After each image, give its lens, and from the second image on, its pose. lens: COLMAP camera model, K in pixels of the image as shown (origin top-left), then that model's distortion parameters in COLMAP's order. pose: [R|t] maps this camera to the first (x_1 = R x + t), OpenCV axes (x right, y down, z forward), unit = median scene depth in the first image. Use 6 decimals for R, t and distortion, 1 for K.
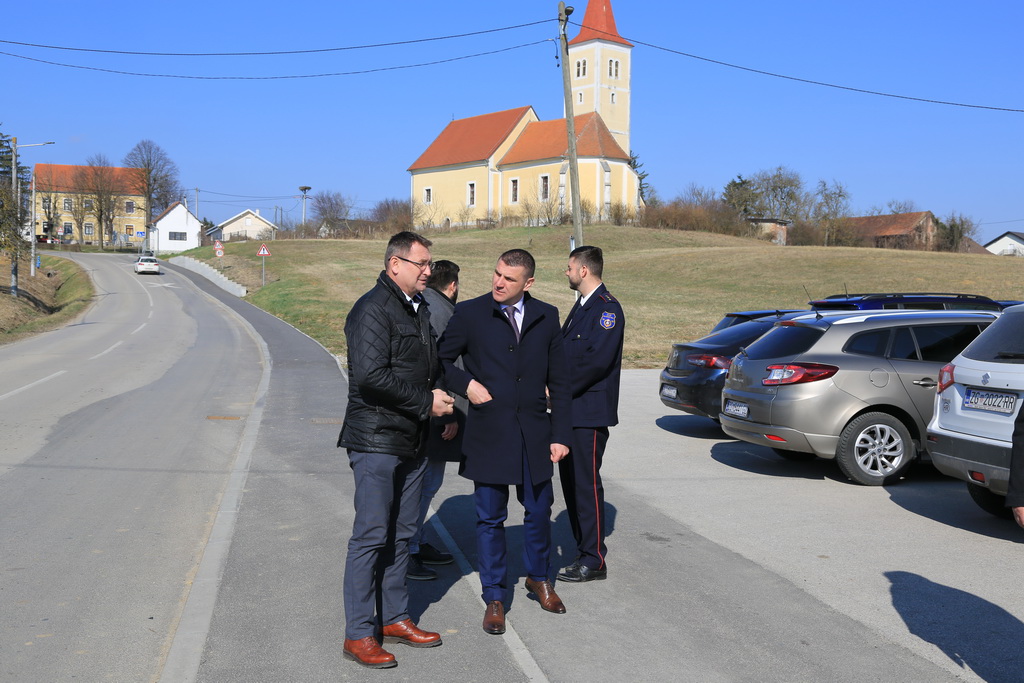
lens RADIAL K [[1192.4, 0, 512.0], [0, 1192.4, 341.5], [0, 0, 1]] dist [0.099179, 0.020118]
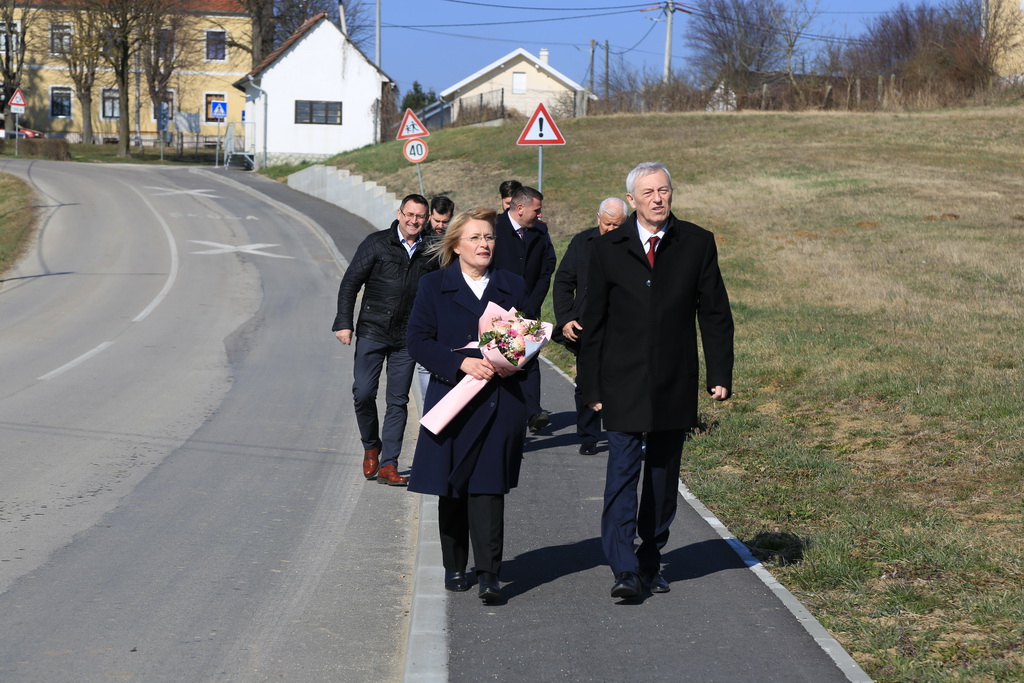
lens RADIAL K [[2915.8, 0, 512.0], [0, 2915.8, 341.5], [0, 0, 1]] dist [0.674281, -0.060579]
pose [[0.975477, 0.009463, -0.219897, -0.031783], [-0.013454, 0.999771, -0.016657, -0.006779], [0.219689, 0.019207, 0.975381, 0.169281]]
